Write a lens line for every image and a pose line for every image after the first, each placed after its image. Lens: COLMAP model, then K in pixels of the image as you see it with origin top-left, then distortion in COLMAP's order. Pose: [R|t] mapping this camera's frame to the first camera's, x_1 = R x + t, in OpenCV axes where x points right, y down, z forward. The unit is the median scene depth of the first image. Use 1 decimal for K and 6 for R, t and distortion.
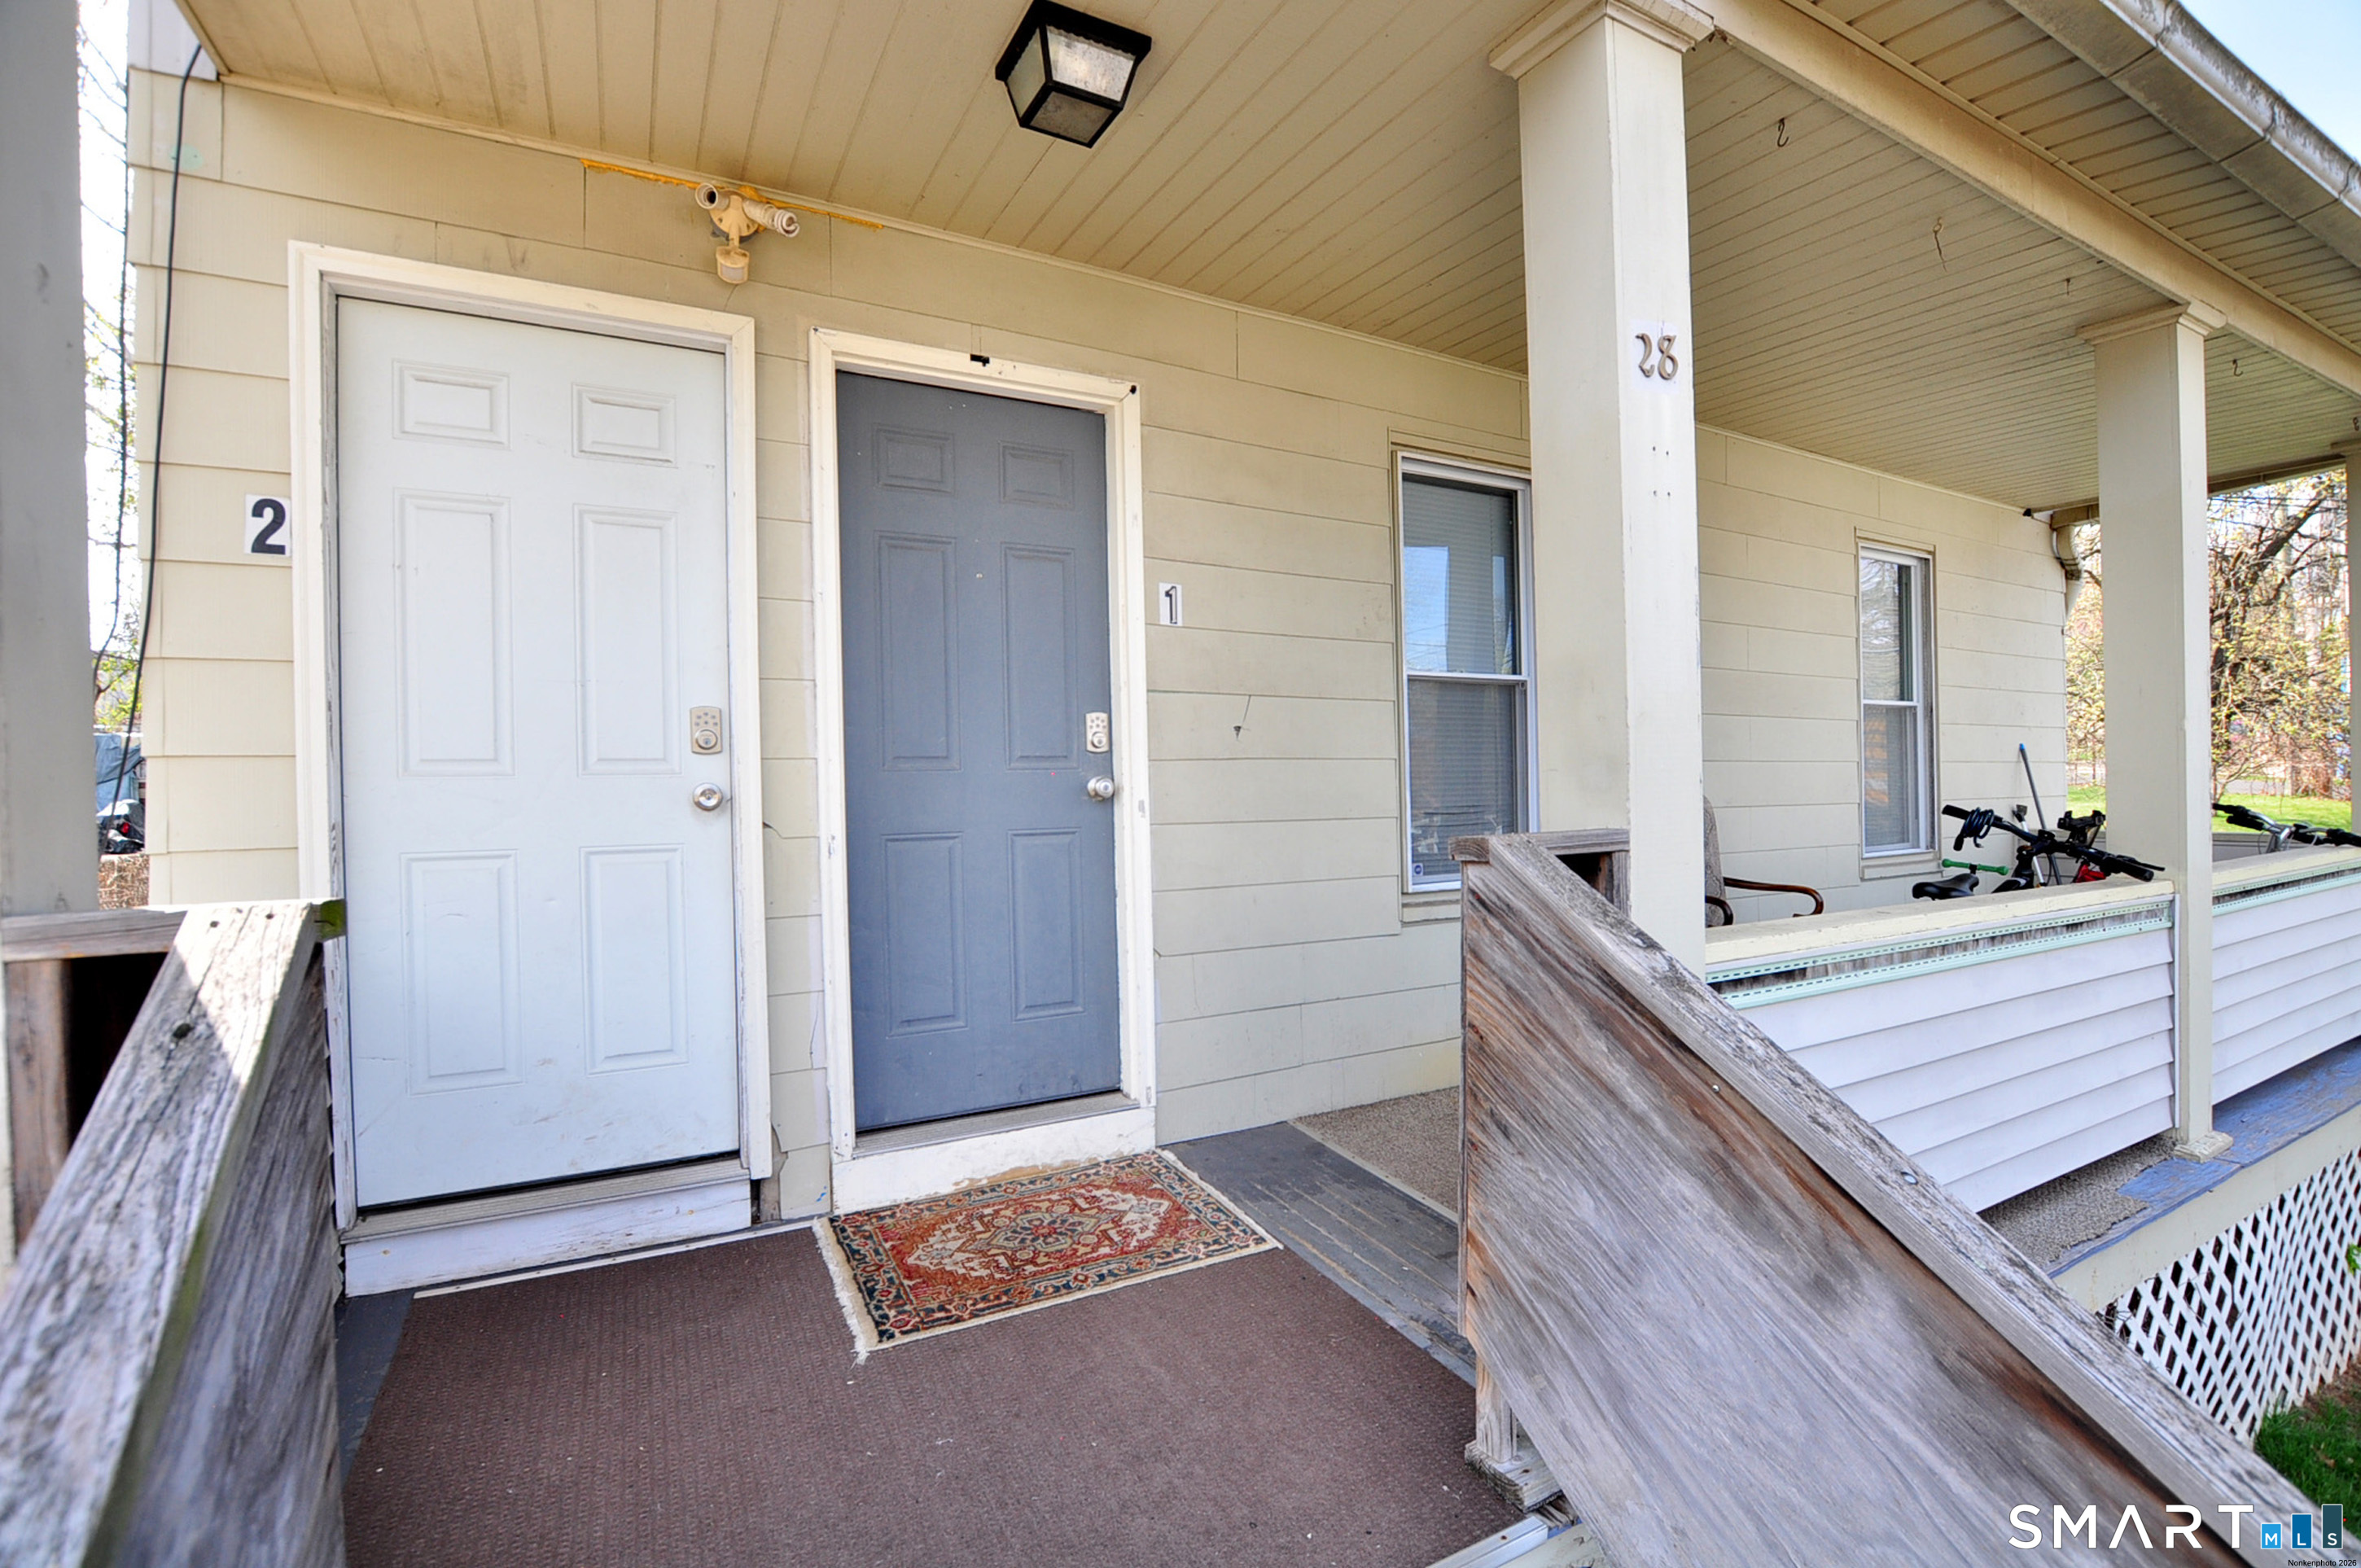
lens RADIAL K [[1038.0, 0, 1186.2], [0, 1038.0, 801.8], [0, 0, 1]] dist [-0.027226, 0.000545]
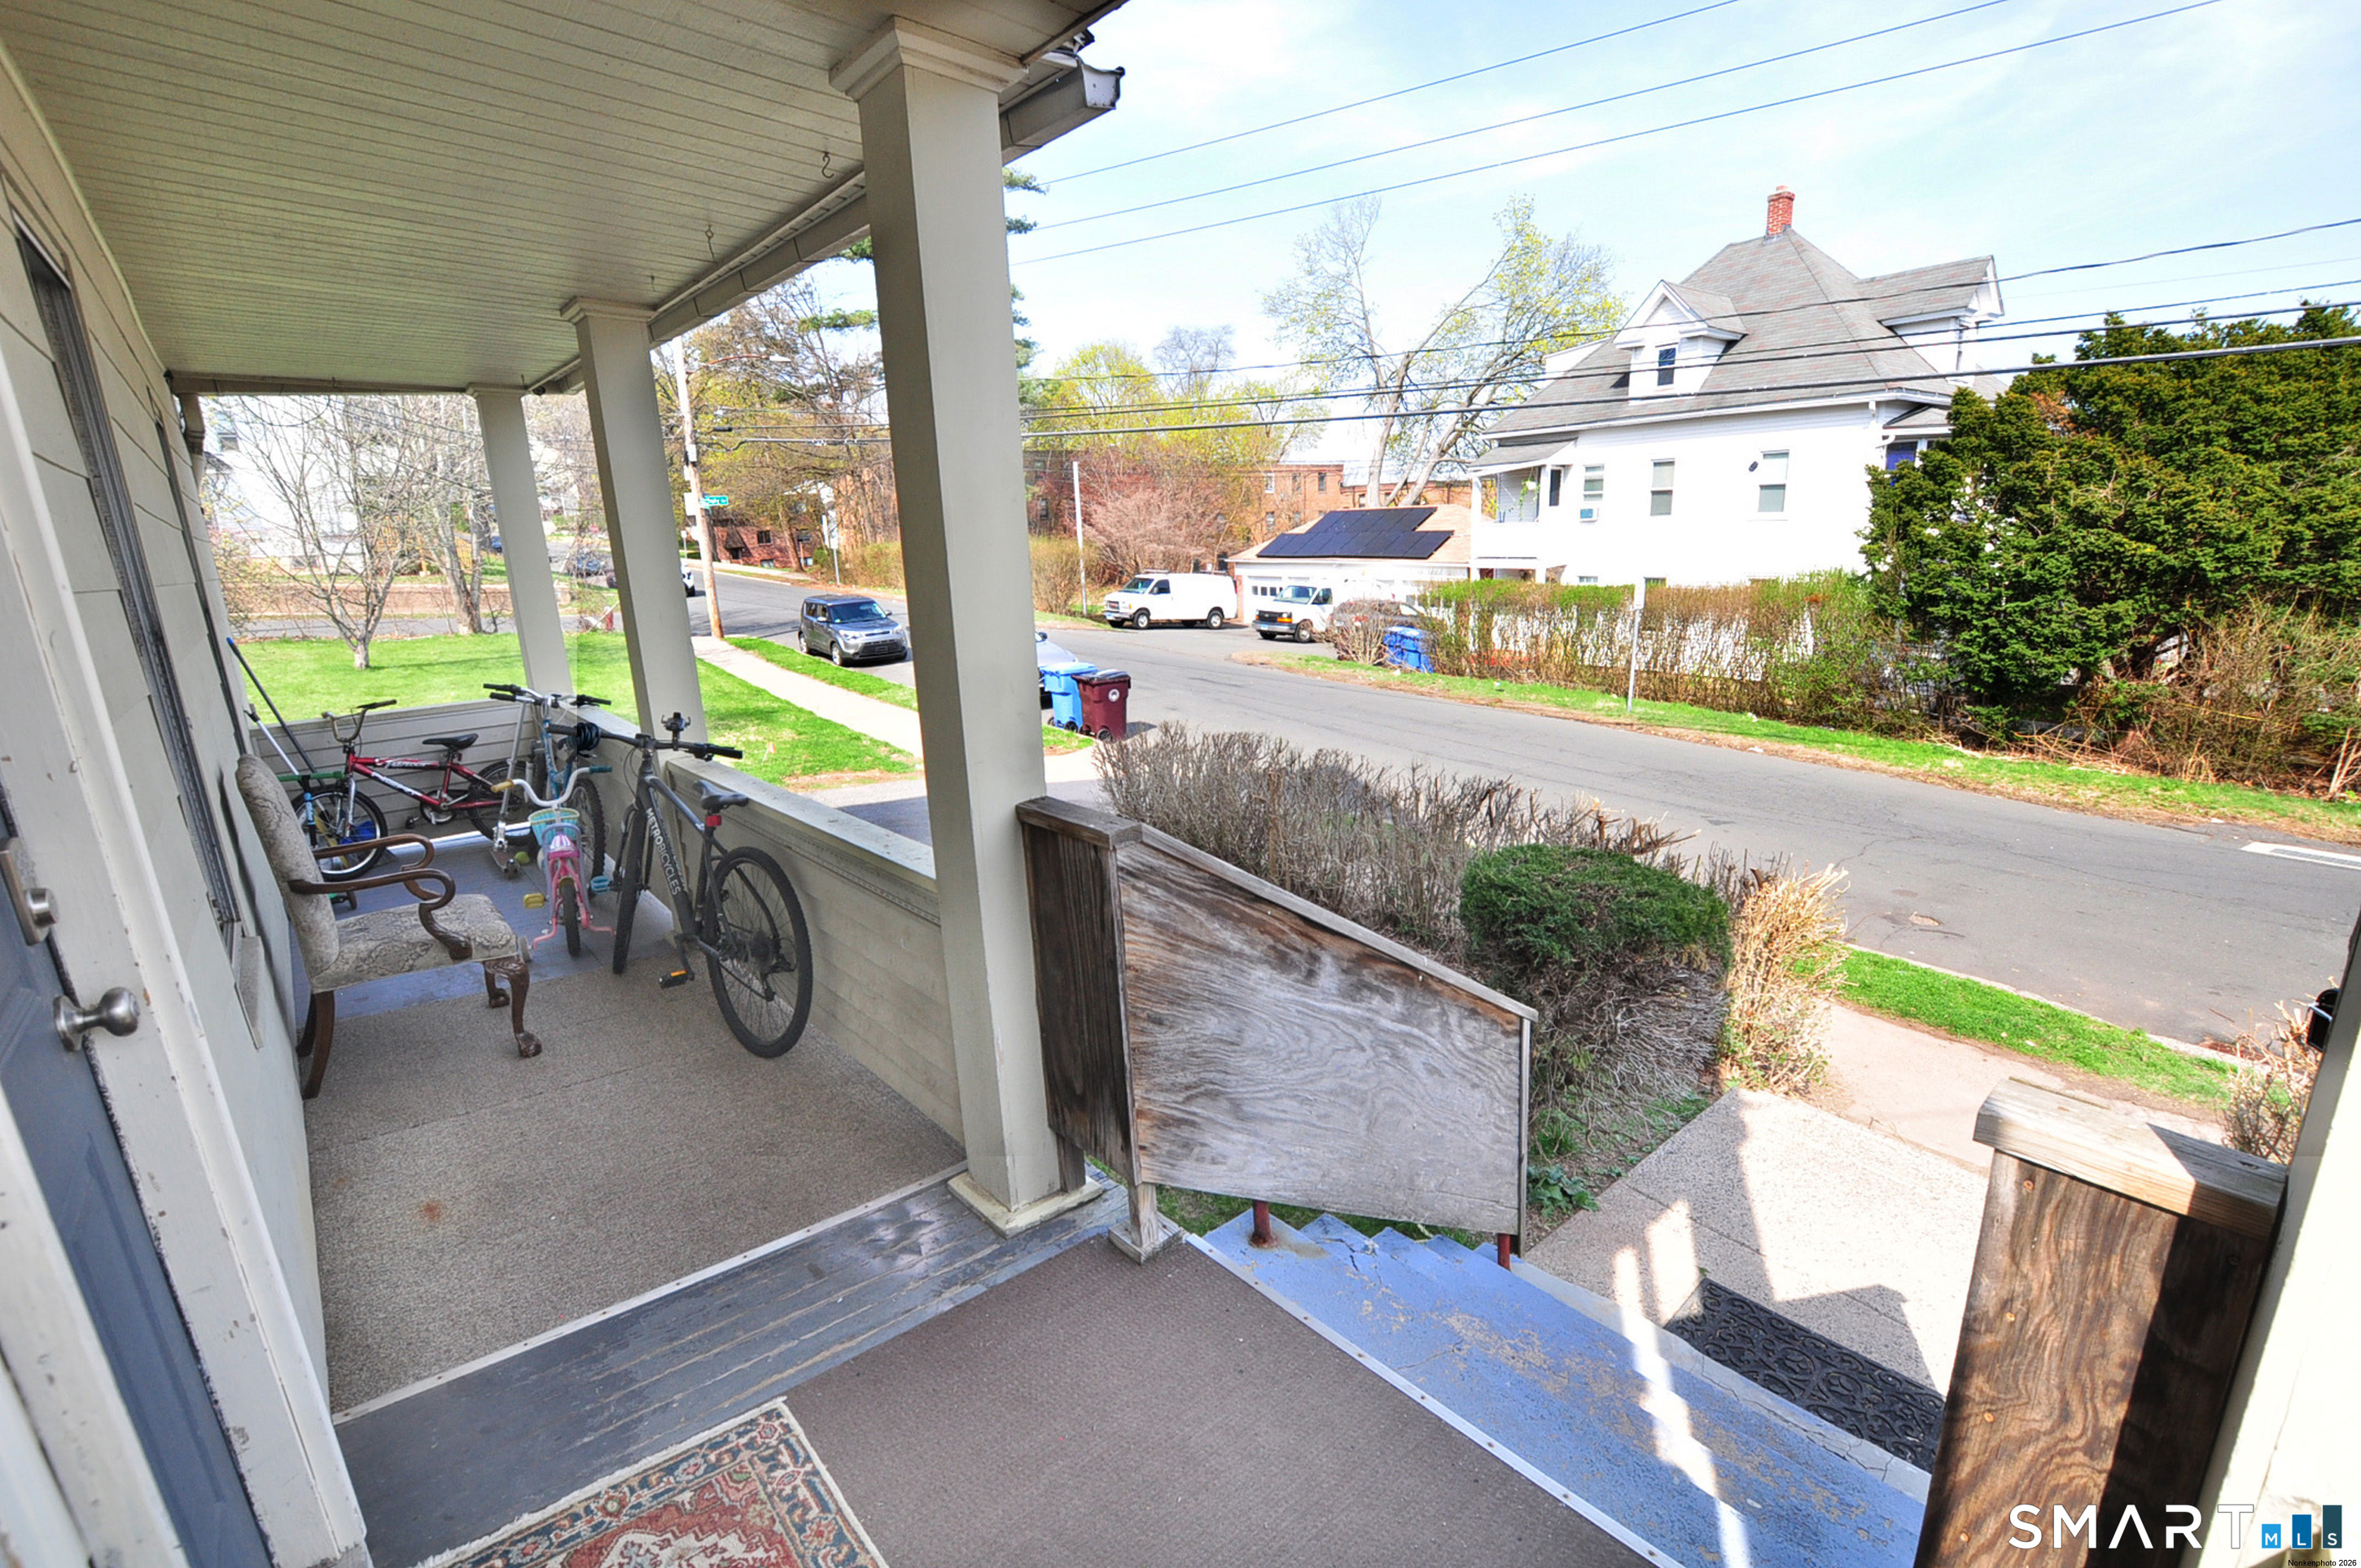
lens RADIAL K [[1038.0, 0, 1186.2], [0, 1038.0, 801.8], [0, 0, 1]] dist [-0.027226, 0.000545]
pose [[-0.225283, -0.219839, 0.949167, -0.970915], [0.050493, 0.970267, 0.236710, -0.302236], [-0.972984, 0.101253, -0.207484, 1.224686]]
